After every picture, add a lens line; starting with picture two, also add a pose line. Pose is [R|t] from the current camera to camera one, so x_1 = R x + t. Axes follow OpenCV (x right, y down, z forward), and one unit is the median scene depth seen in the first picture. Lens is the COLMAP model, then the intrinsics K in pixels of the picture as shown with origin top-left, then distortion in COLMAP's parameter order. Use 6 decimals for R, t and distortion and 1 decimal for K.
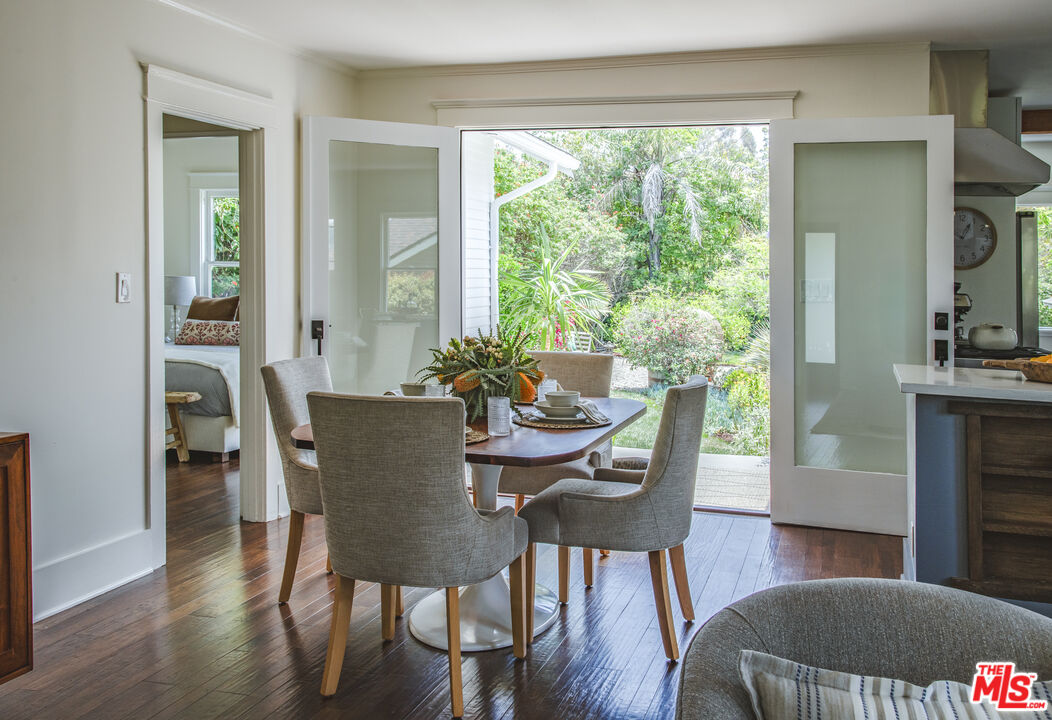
lens RADIAL K [[1019.6, 0, 526.0], [0, 1019.6, 360.0], [0, 0, 1]] dist [0.000574, -0.000059]
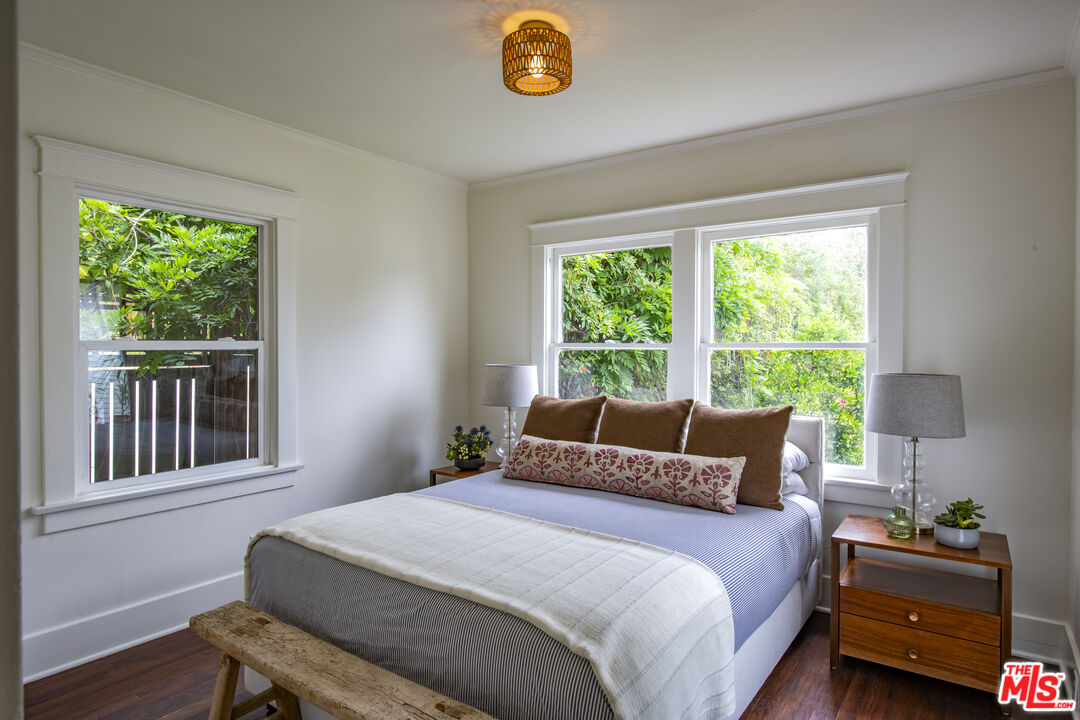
lens RADIAL K [[621.8, 0, 540.0], [0, 621.8, 360.0], [0, 0, 1]] dist [-0.001464, -0.002956]
pose [[0.949160, -0.012437, -0.314549, -0.190874], [-0.009832, 0.997560, -0.069112, -0.056651], [0.314641, 0.068691, 0.946722, 0.604865]]
